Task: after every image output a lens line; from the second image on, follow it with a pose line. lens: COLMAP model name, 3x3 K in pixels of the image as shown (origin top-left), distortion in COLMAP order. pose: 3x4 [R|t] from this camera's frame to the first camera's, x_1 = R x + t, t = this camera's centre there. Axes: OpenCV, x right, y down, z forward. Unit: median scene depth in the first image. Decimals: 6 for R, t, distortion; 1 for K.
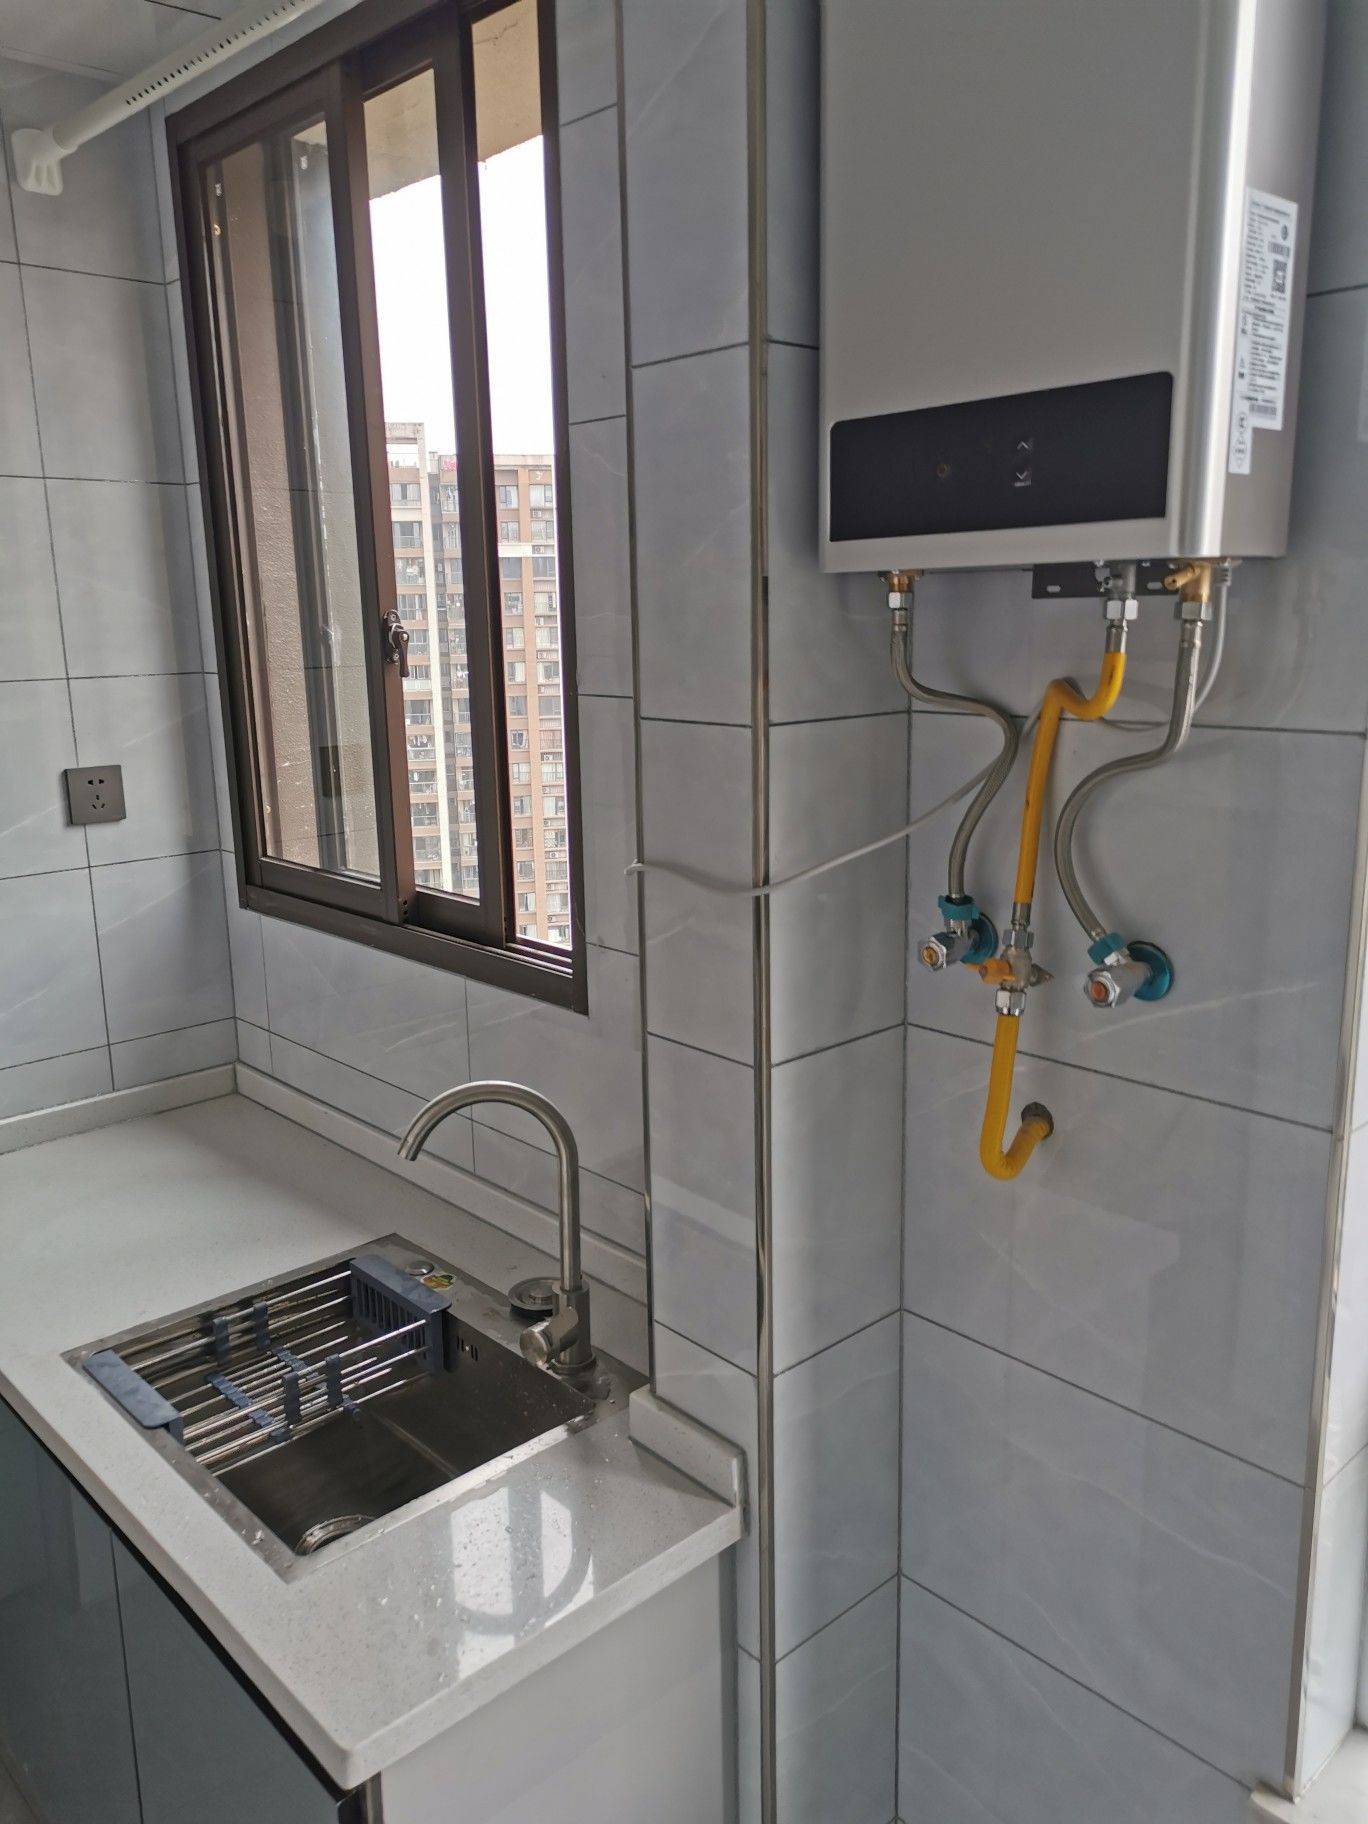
lens RADIAL K [[1398.7, 0, 684.0], [0, 1398.7, 912.0], [0, 0, 1]] dist [0.051272, -0.037953]
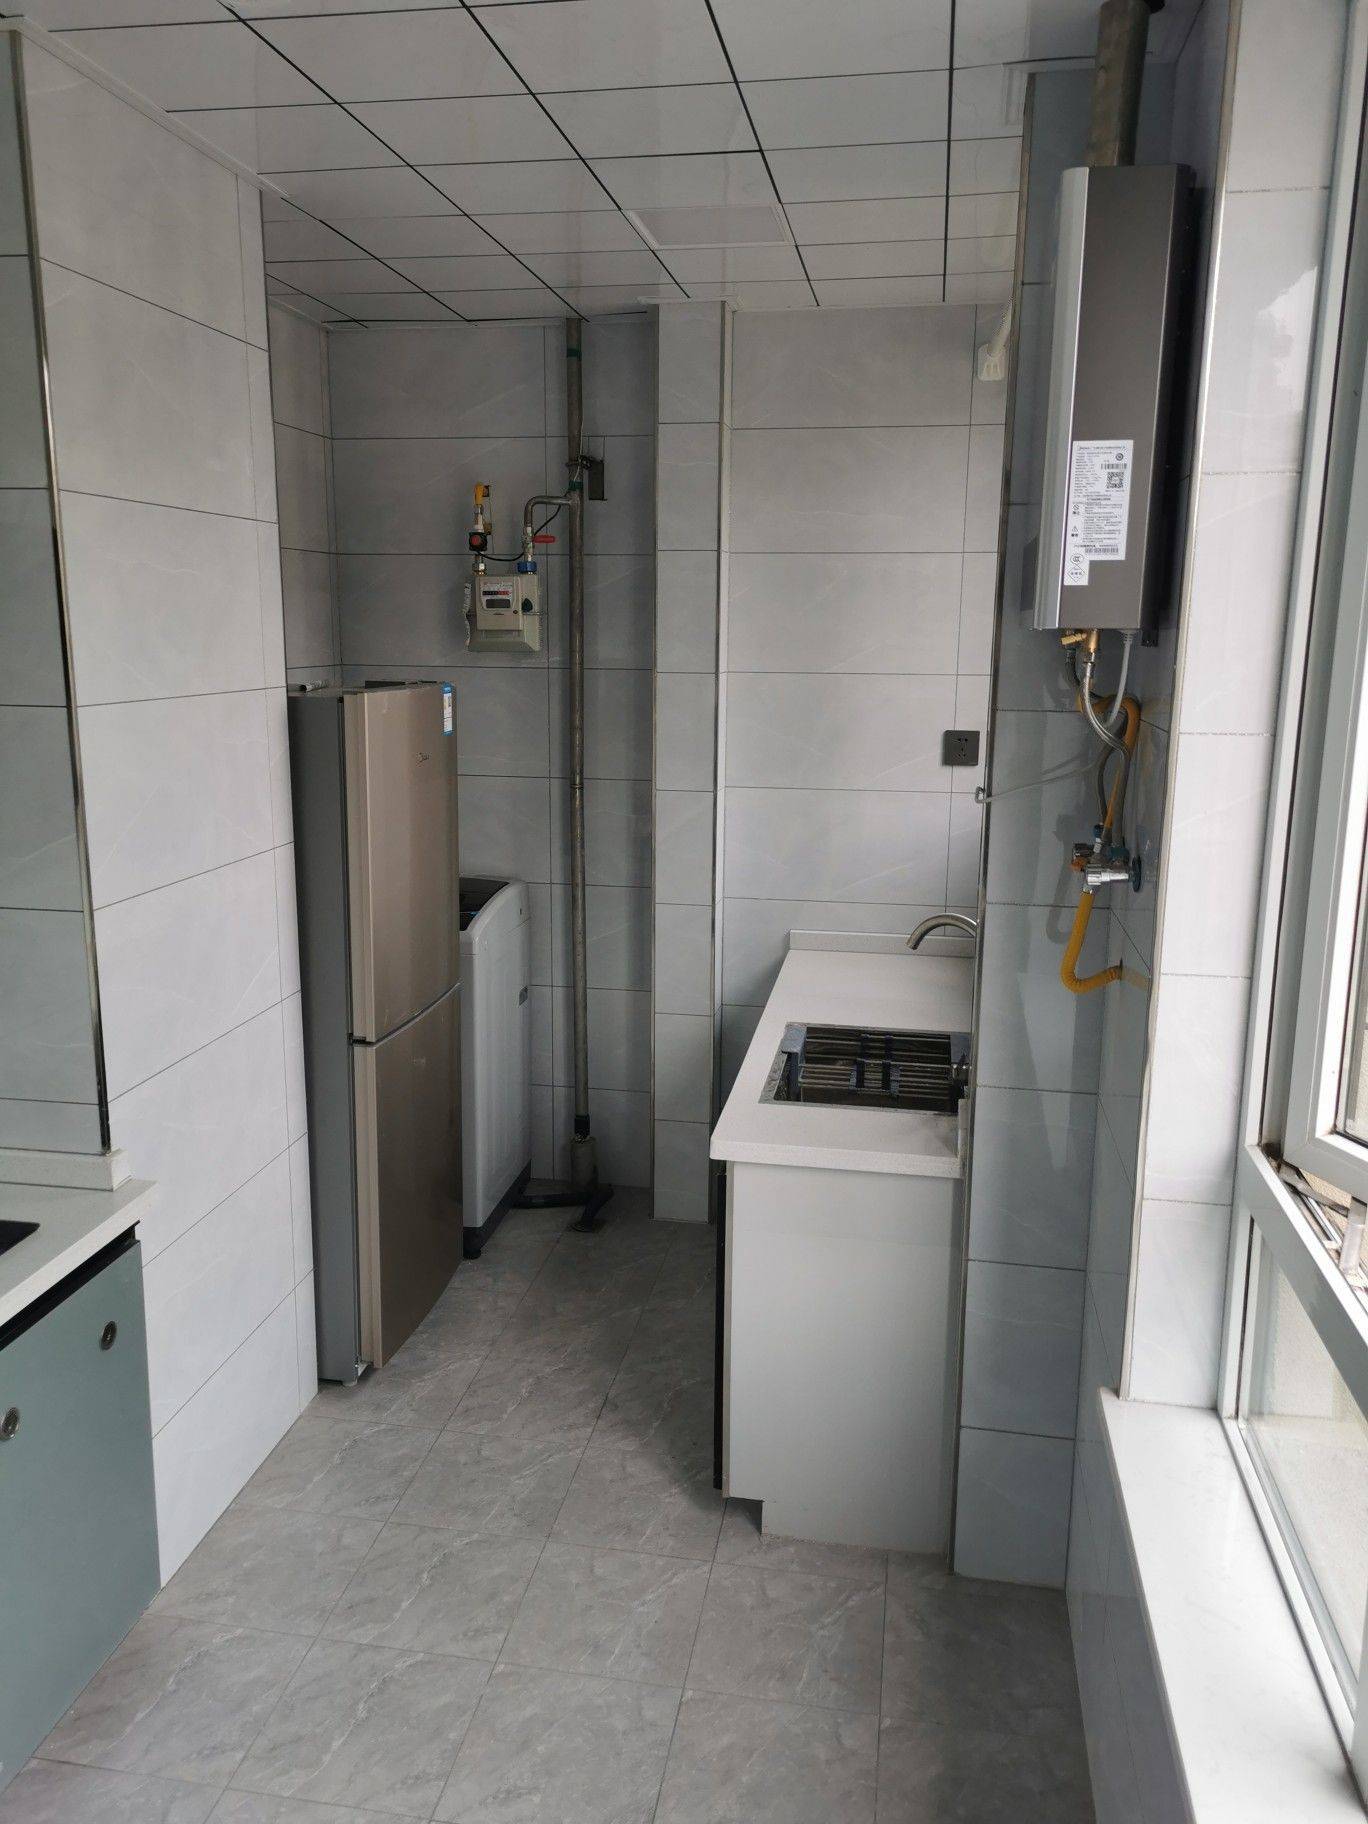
lens RADIAL K [[1398.7, 0, 684.0], [0, 1398.7, 912.0], [0, 0, 1]] dist [0.051272, -0.037953]
pose [[0.606626, 0.182759, -0.773695, 1.527205], [-0.186850, 0.978731, 0.084690, 0.055112], [0.772717, 0.093190, 0.627873, -0.523697]]
